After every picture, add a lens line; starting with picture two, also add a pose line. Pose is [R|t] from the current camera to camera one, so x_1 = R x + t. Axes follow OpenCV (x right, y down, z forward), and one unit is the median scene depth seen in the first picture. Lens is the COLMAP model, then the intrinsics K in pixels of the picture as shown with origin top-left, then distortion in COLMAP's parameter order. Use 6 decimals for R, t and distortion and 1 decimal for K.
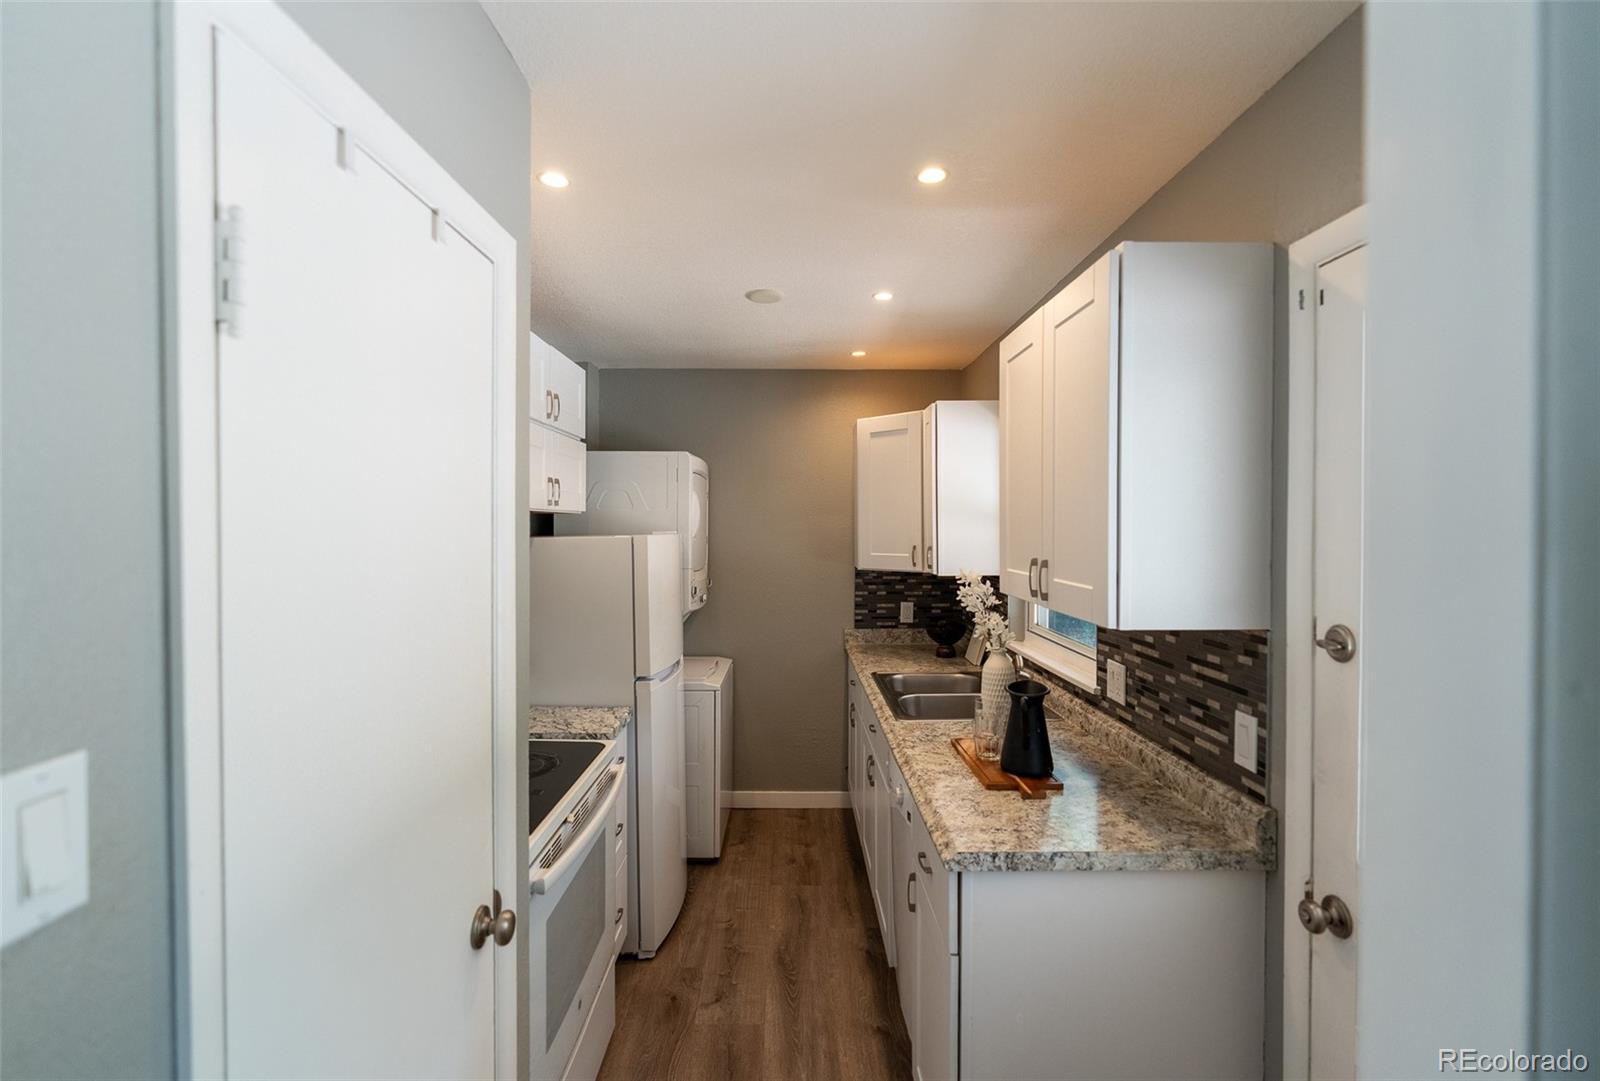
lens RADIAL K [[720.8, 0, 793.8], [0, 720.8, 538.9], [0, 0, 1]] dist [-0.000770, -0.000254]
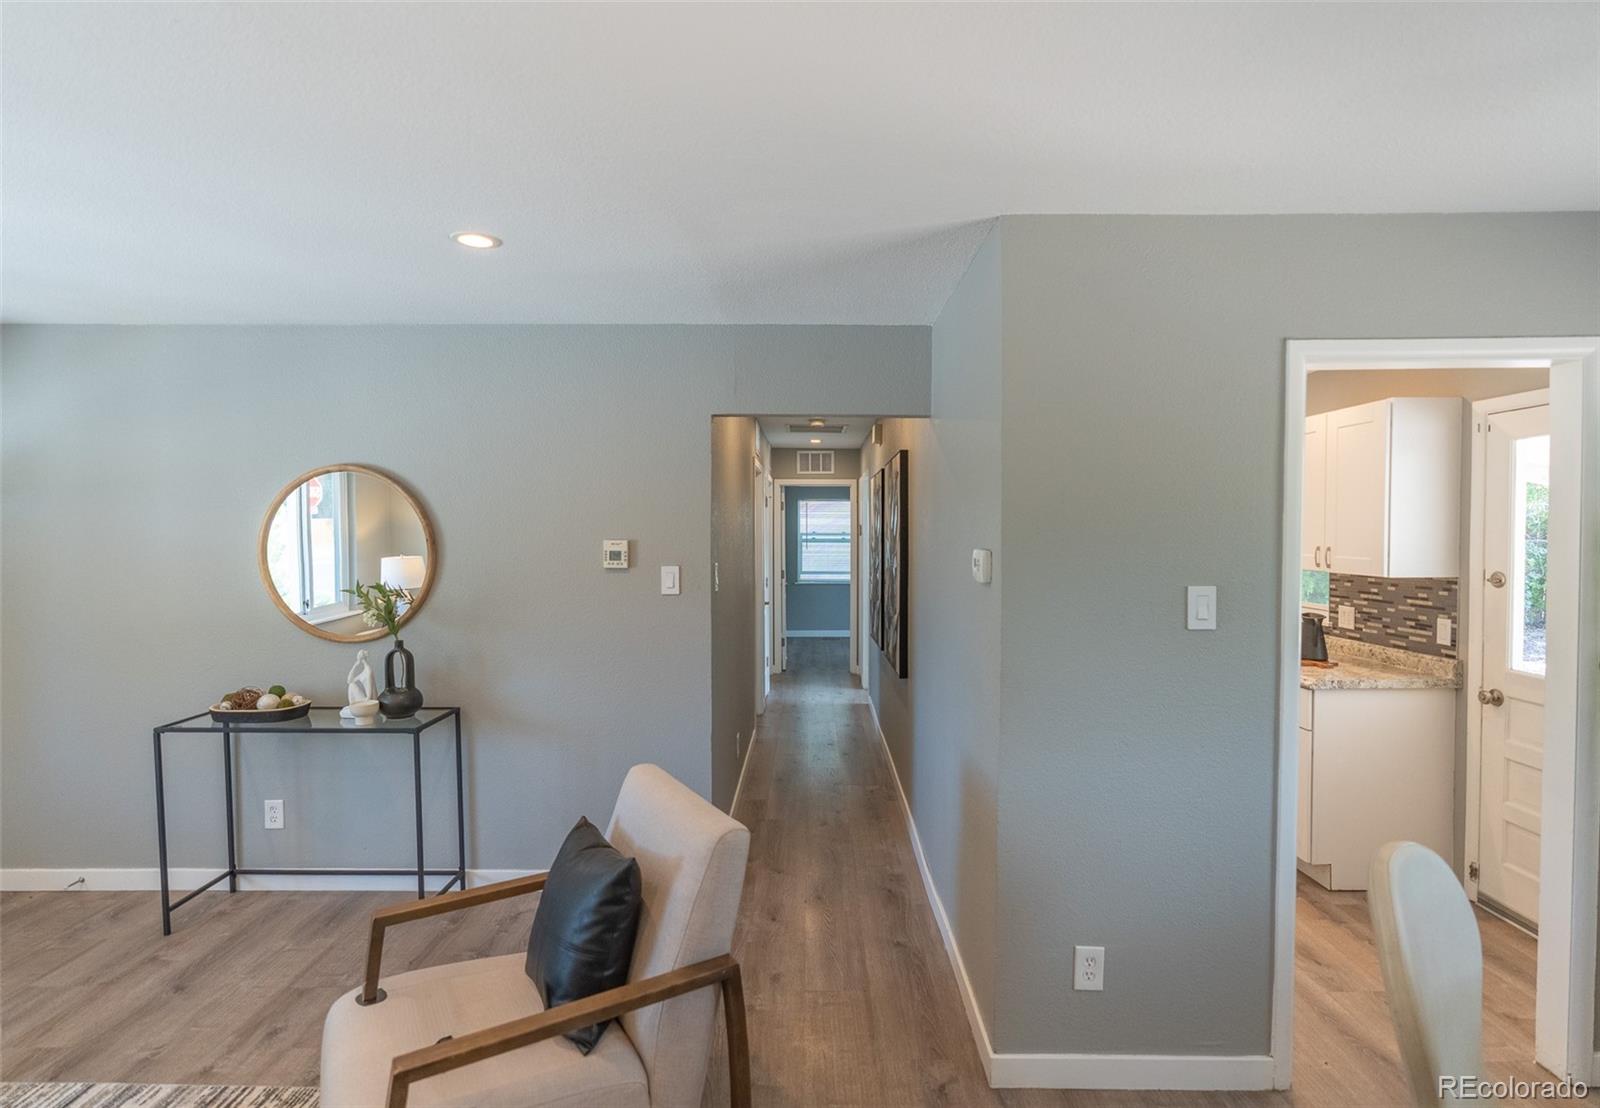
lens RADIAL K [[765.4, 0, 804.8], [0, 765.4, 550.4], [0, 0, 1]] dist [-0.002777, -0.000180]
pose [[0.999974, -0.002192, 0.006877, -1.246549], [0.002139, 0.999968, 0.007714, 0.023146], [-0.006893, -0.007699, 0.999947, -1.206246]]
